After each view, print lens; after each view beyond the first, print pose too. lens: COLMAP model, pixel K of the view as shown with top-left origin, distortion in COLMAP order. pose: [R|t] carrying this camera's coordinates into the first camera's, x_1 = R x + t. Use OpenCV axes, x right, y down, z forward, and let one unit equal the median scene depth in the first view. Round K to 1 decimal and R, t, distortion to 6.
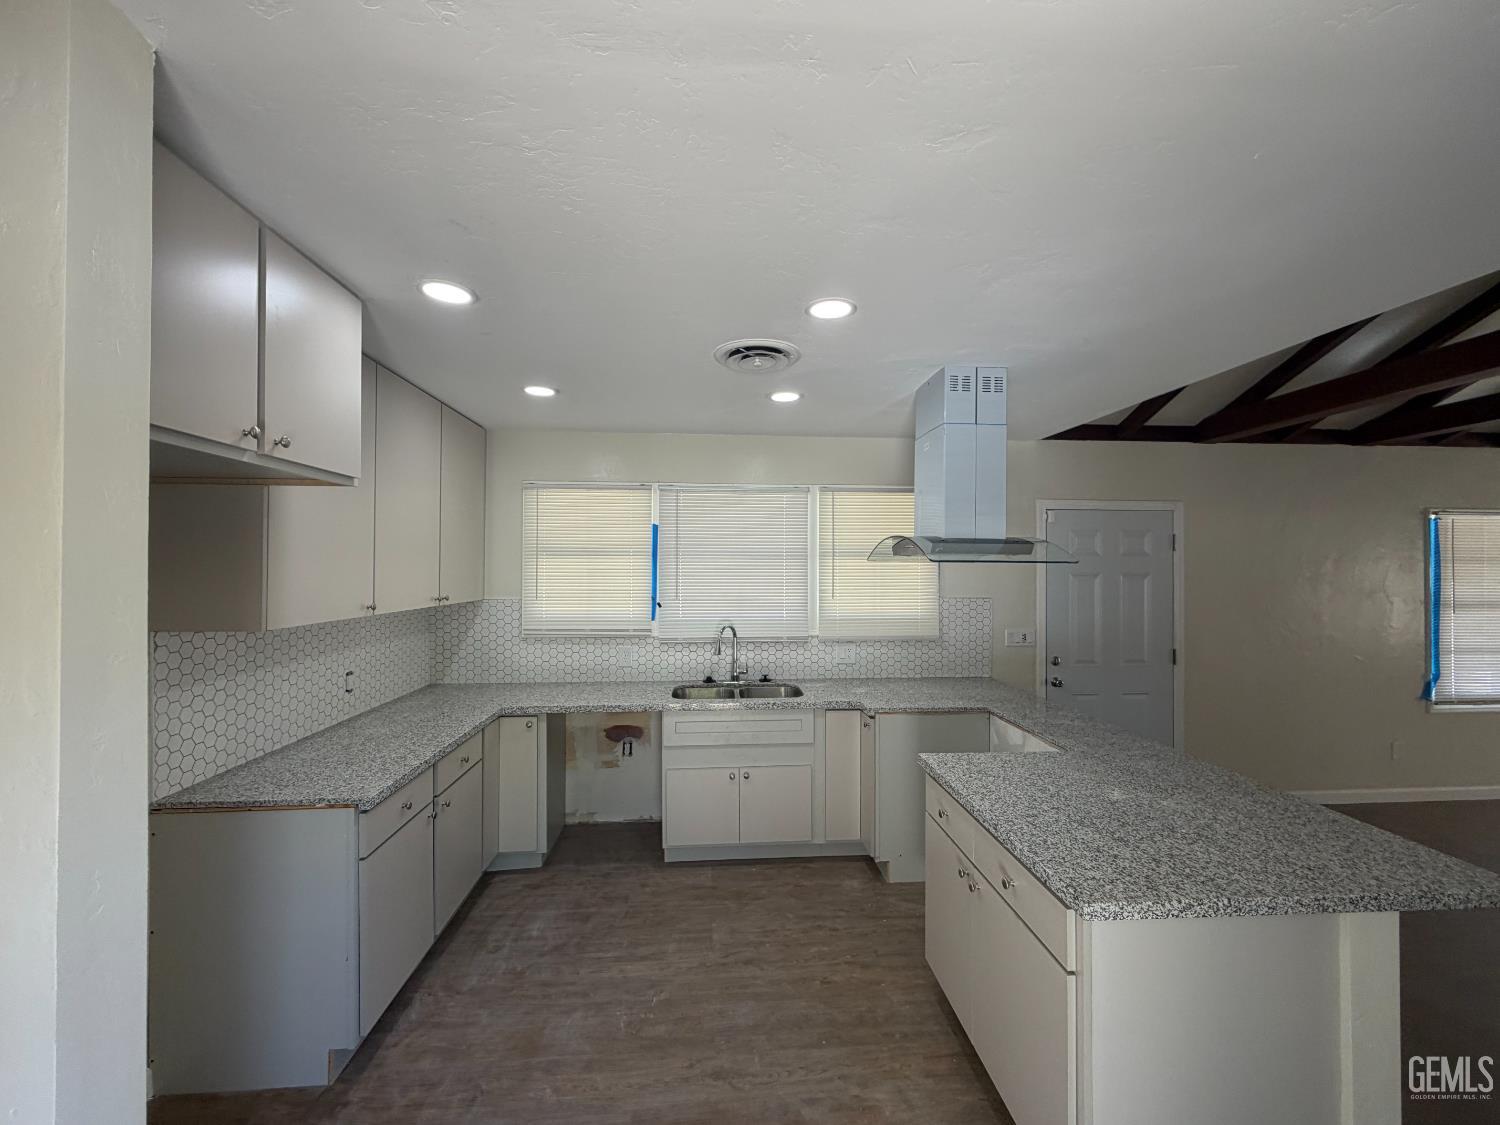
lens RADIAL K [[601.3, 0, 750.6], [0, 601.3, 564.2], [0, 0, 1]] dist [0.000444, 0.000234]
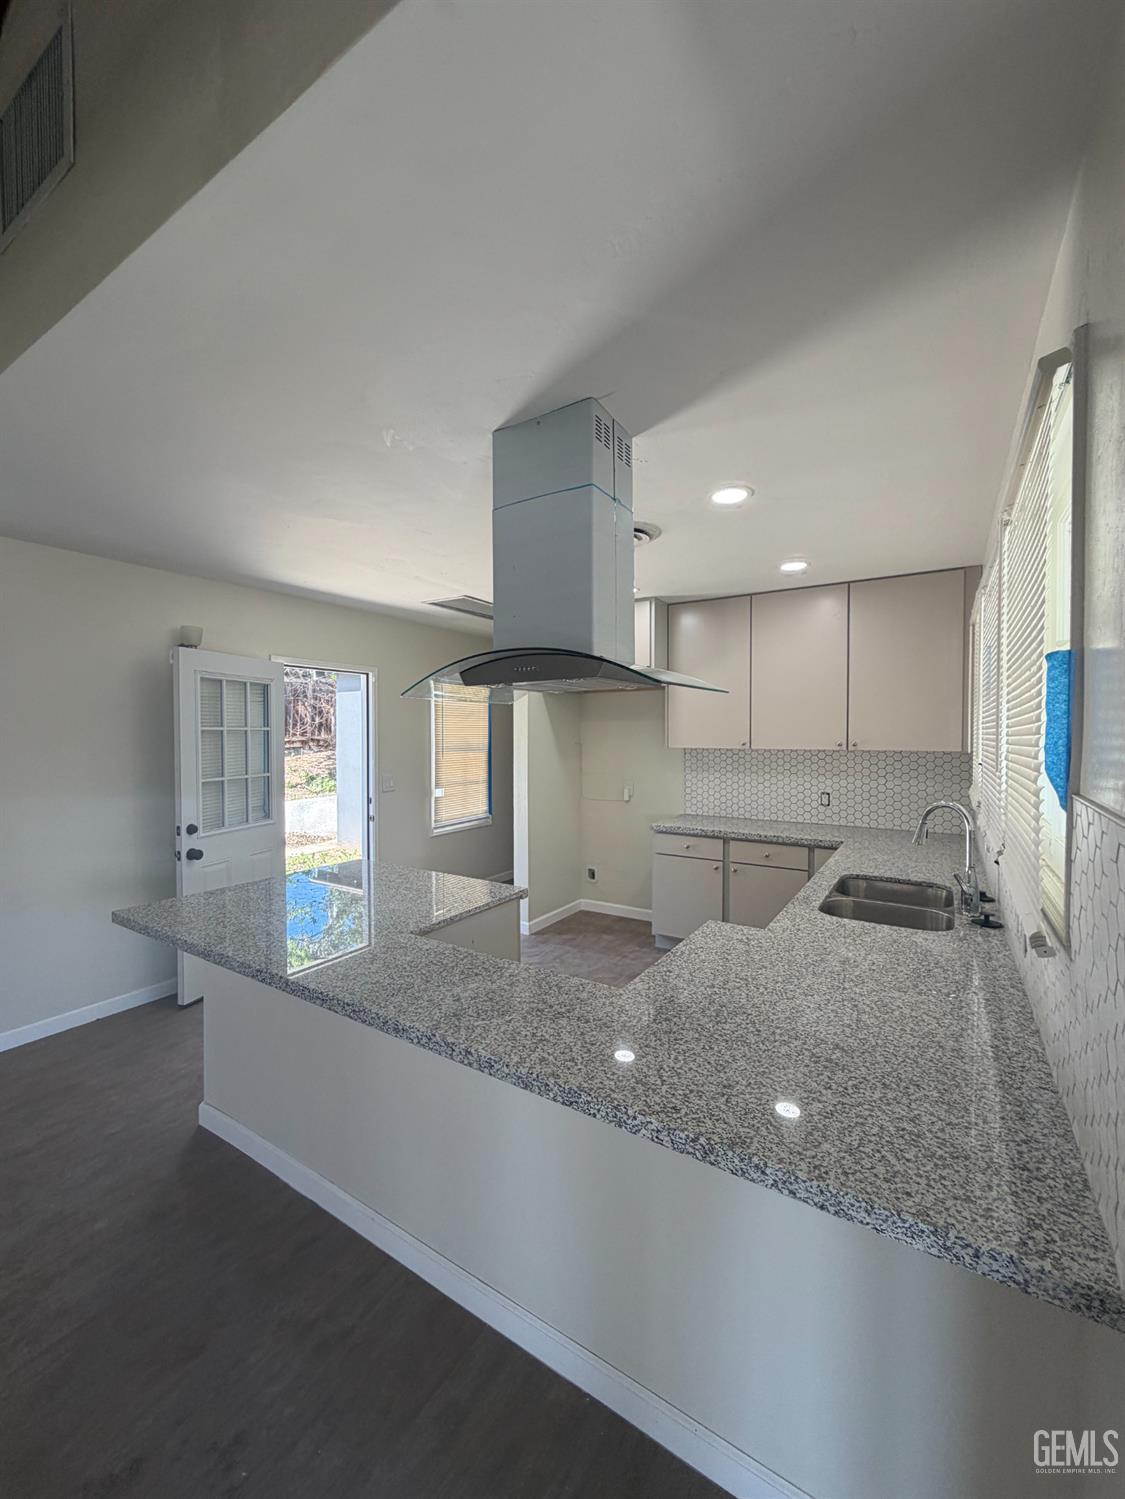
lens RADIAL K [[600.9, 0, 561.3], [0, 600.9, 746.9], [0, 0, 1]] dist [0.000444, 0.000234]
pose [[-0.599676, 0.016369, -0.800075, 1.071352], [0.002519, 0.999824, 0.018568, 0.050141], [0.800239, 0.009120, -0.599612, 1.666196]]
